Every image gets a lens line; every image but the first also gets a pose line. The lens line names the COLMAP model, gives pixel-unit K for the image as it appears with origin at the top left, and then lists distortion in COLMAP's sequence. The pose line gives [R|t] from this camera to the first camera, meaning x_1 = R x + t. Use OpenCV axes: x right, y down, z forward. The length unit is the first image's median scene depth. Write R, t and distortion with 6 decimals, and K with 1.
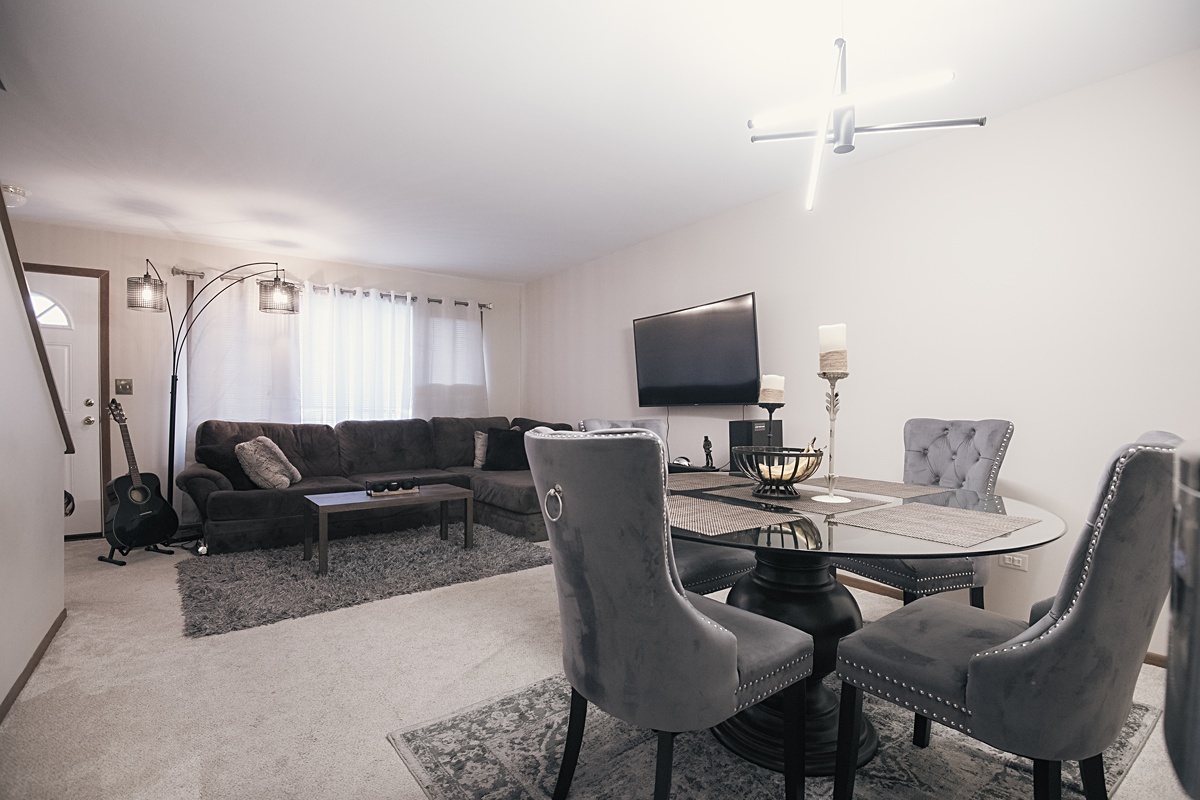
lens RADIAL K [[564.0, 0, 593.7], [0, 564.0, 404.4], [0, 0, 1]] dist [-0.006347, -0.027823]
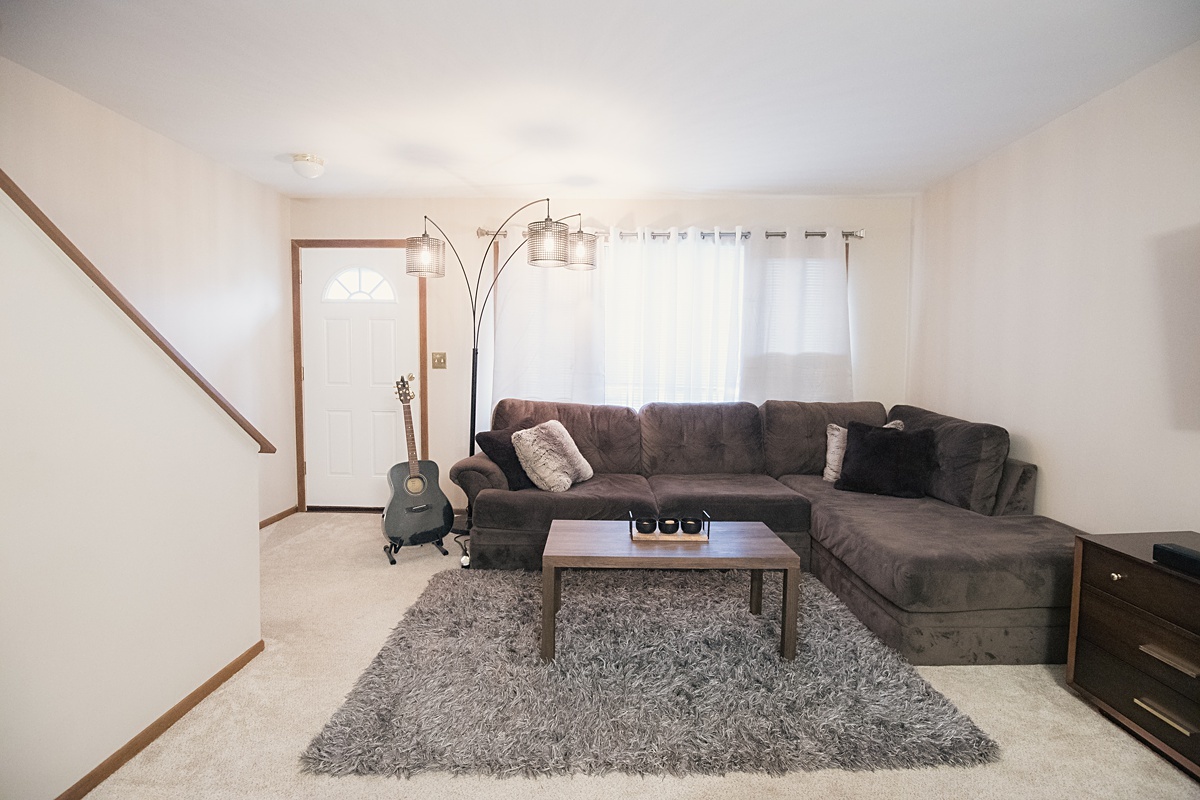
lens RADIAL K [[564.0, 0, 593.7], [0, 564.0, 404.4], [0, 0, 1]] dist [-0.006347, -0.027823]
pose [[0.801882, 0.045736, -0.595729, -0.043157], [-0.004704, 0.997518, 0.070250, -0.024686], [0.597464, -0.053530, 0.800107, 0.351589]]
